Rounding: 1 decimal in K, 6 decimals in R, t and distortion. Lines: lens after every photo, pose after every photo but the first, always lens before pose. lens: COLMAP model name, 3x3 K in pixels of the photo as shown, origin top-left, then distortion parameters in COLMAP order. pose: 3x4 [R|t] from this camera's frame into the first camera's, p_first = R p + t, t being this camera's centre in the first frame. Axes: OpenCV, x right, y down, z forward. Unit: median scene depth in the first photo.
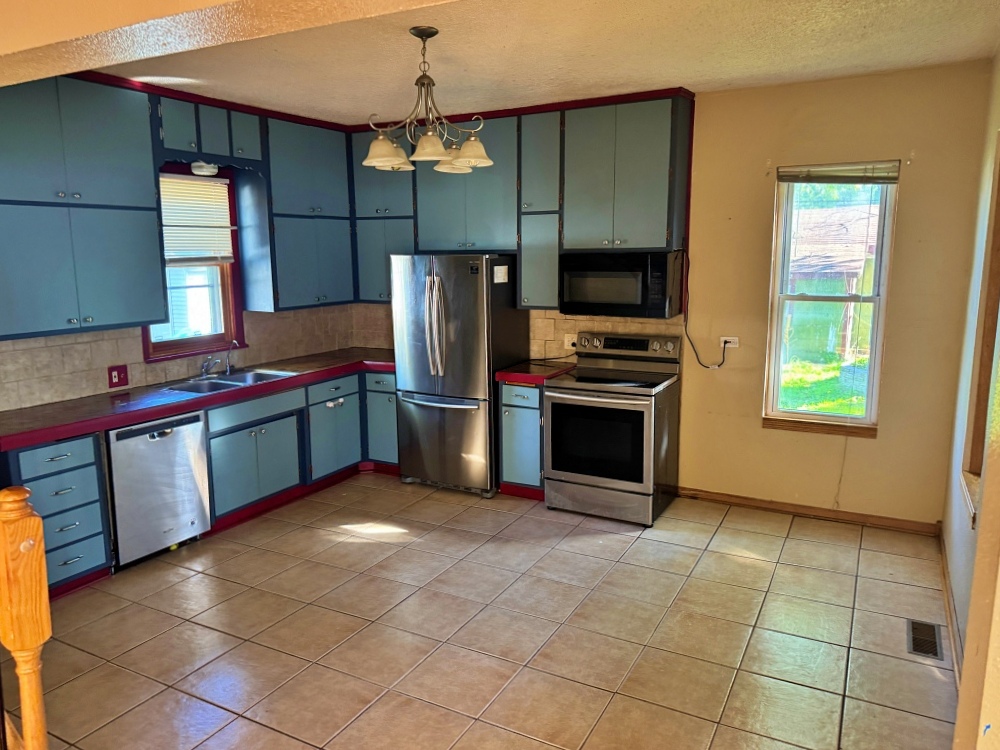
lens RADIAL K [[735.6, 0, 499.5], [0, 735.6, 362.7], [0, 0, 1]] dist [0.177768, -0.234051]
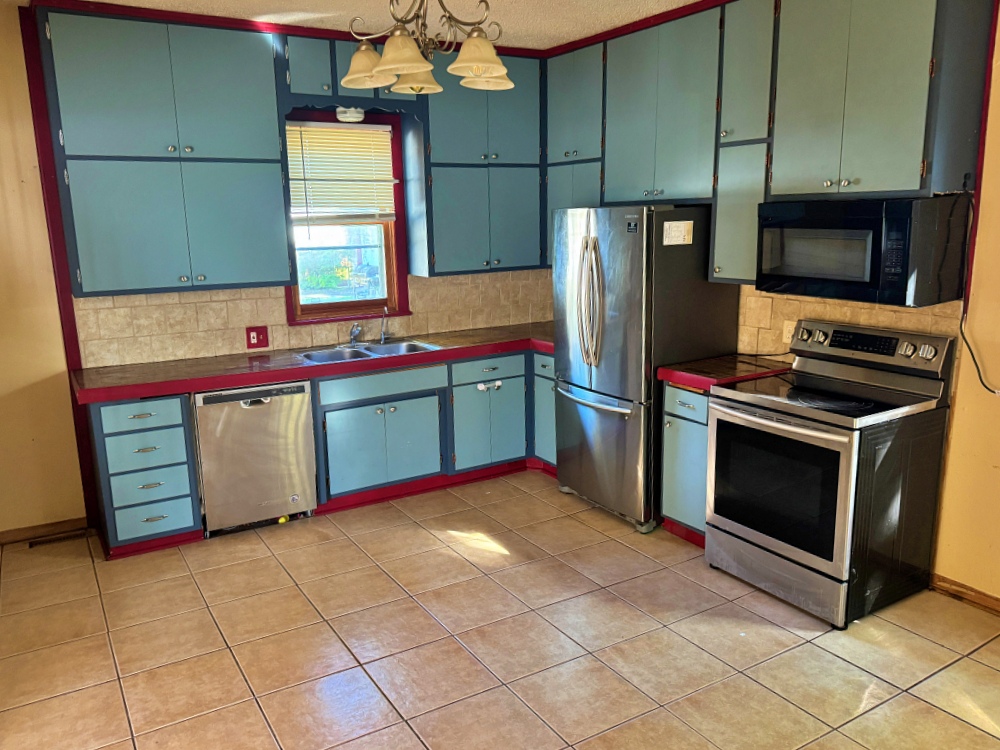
lens RADIAL K [[785.3, 0, 498.0], [0, 785.3, 372.9], [0, 0, 1]] dist [0.181475, -0.304653]
pose [[0.862010, 0.094898, -0.497928, 0.256281], [-0.067562, 0.995064, 0.072682, -0.029285], [0.502368, -0.029012, 0.864167, 0.240187]]
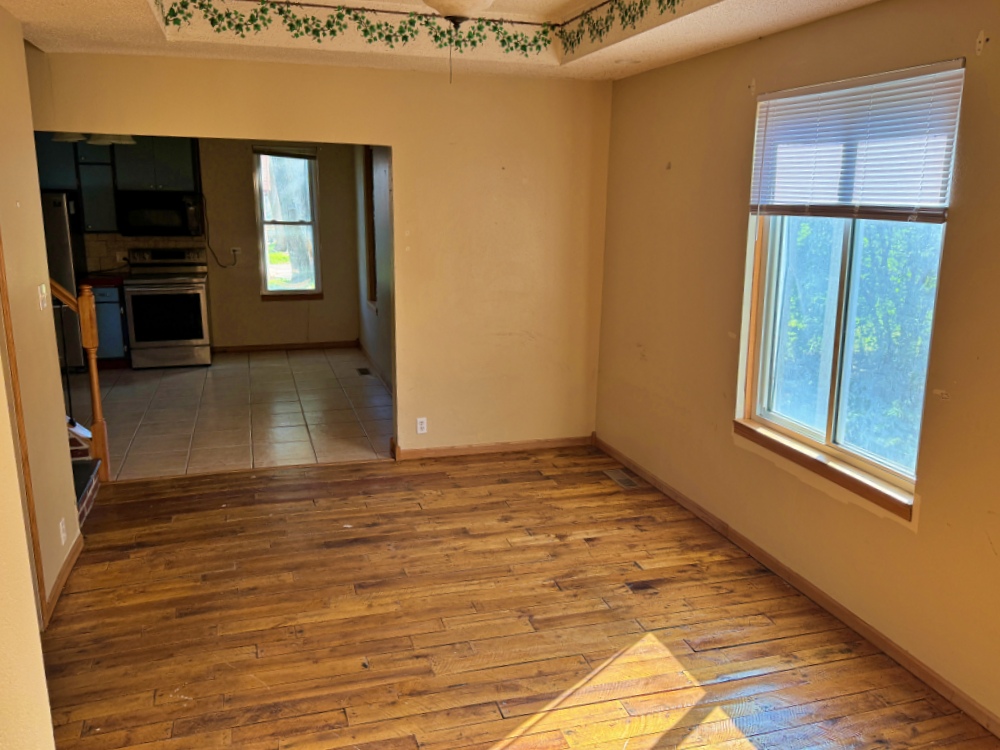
lens RADIAL K [[785.3, 0, 498.0], [0, 785.3, 372.9], [0, 0, 1]] dist [0.181475, -0.304653]
pose [[0.707497, -0.147365, 0.691181, -0.531467], [0.097328, 0.989016, 0.111241, 0.097042], [-0.699982, -0.011431, 0.714069, -0.649537]]
